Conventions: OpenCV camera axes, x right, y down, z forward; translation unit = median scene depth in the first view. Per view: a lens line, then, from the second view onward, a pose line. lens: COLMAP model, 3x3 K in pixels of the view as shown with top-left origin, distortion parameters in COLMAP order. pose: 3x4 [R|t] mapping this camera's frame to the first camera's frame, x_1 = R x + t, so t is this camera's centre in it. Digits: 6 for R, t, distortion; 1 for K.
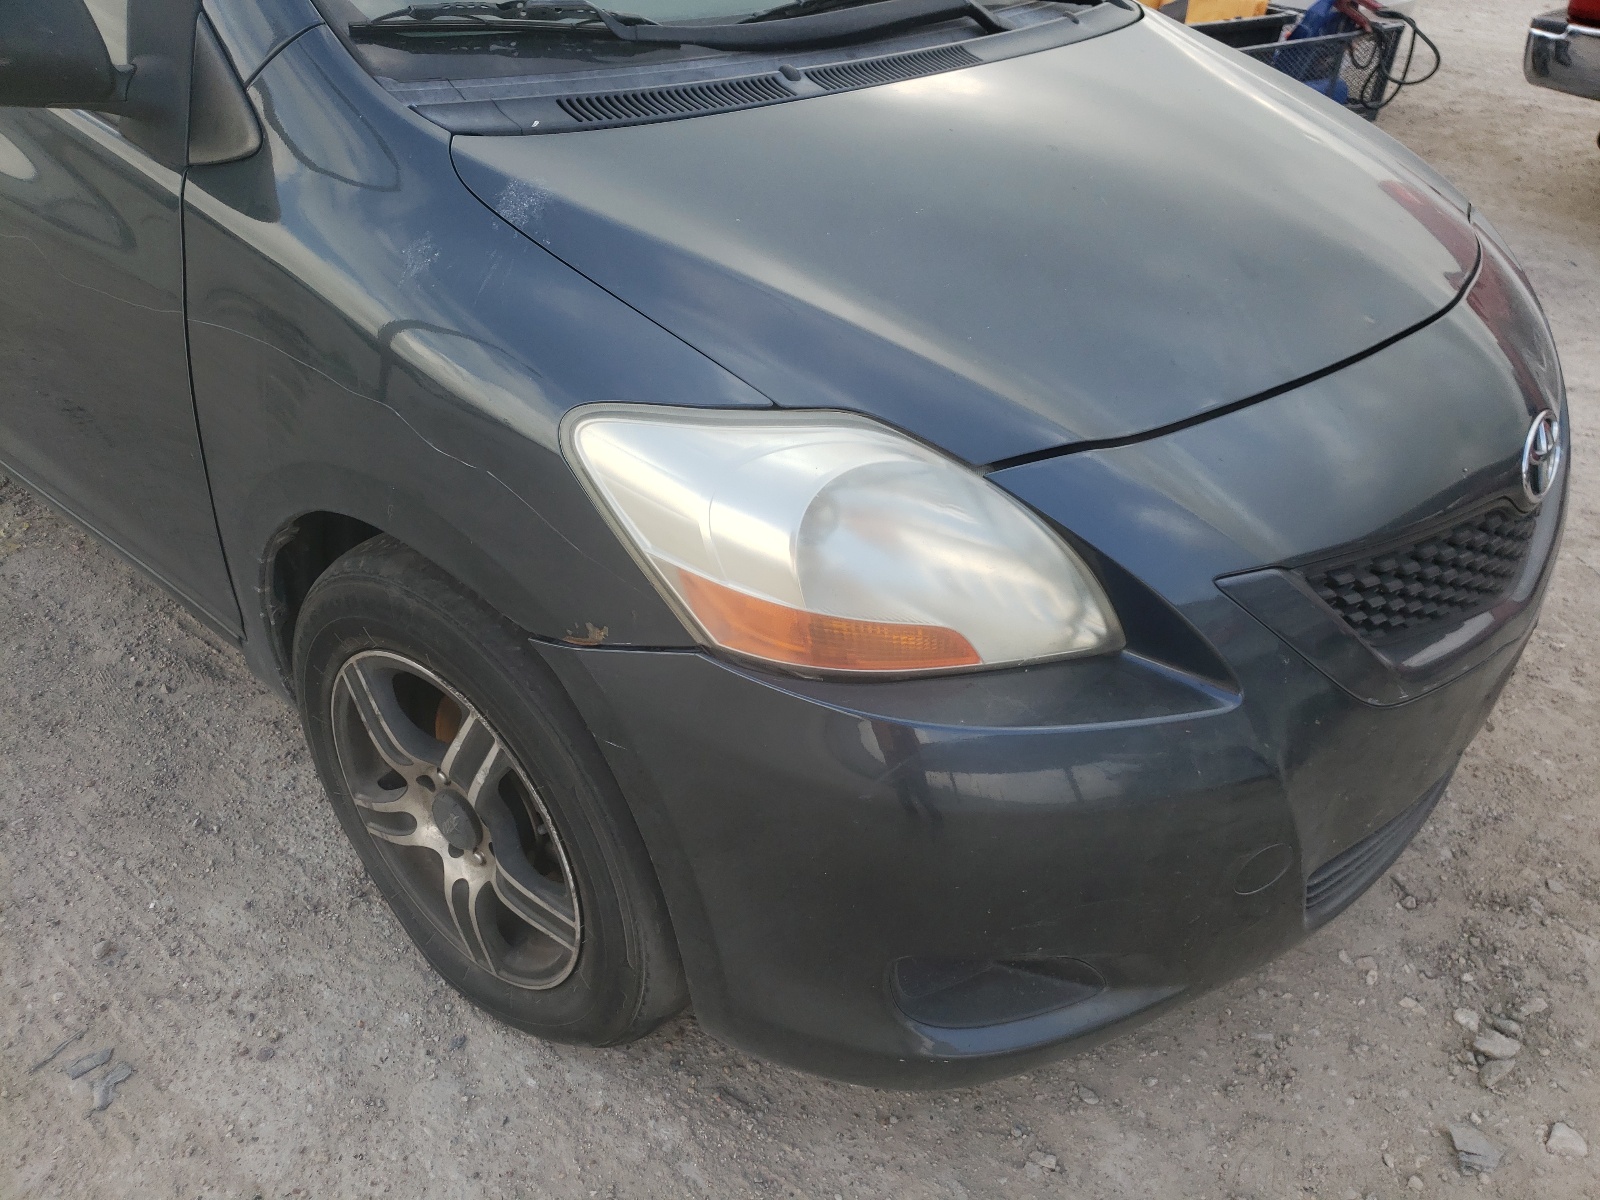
lens RADIAL K [[1202.7, 0, 803.5], [0, 1202.7, 596.8], [0, 0, 1]] dist [-0.005316, 0.031689]
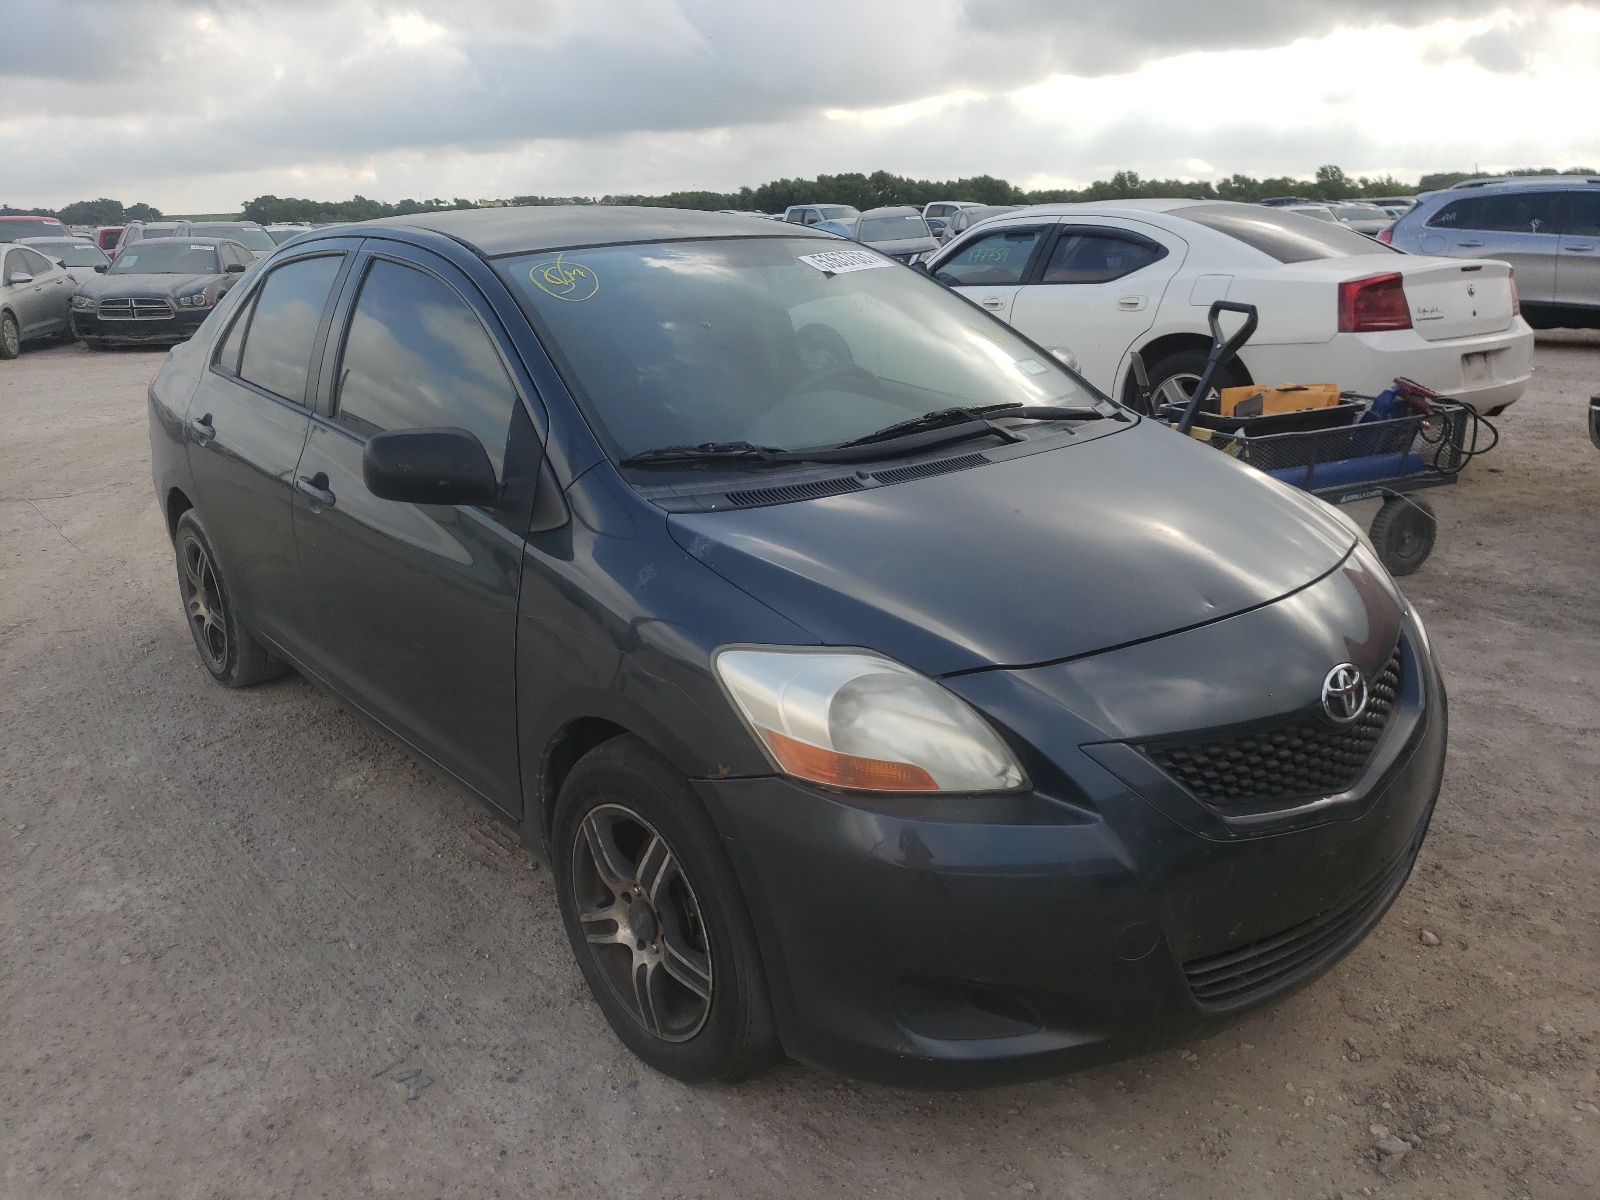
lens RADIAL K [[1202.7, 0, 803.5], [0, 1202.7, 596.8], [0, 0, 1]] dist [-0.005316, 0.031689]
pose [[0.984619, -0.013964, -0.174155, 0.195671], [-0.037126, 0.957313, -0.286660, 0.218902], [0.170724, 0.288716, 0.942070, -0.561341]]
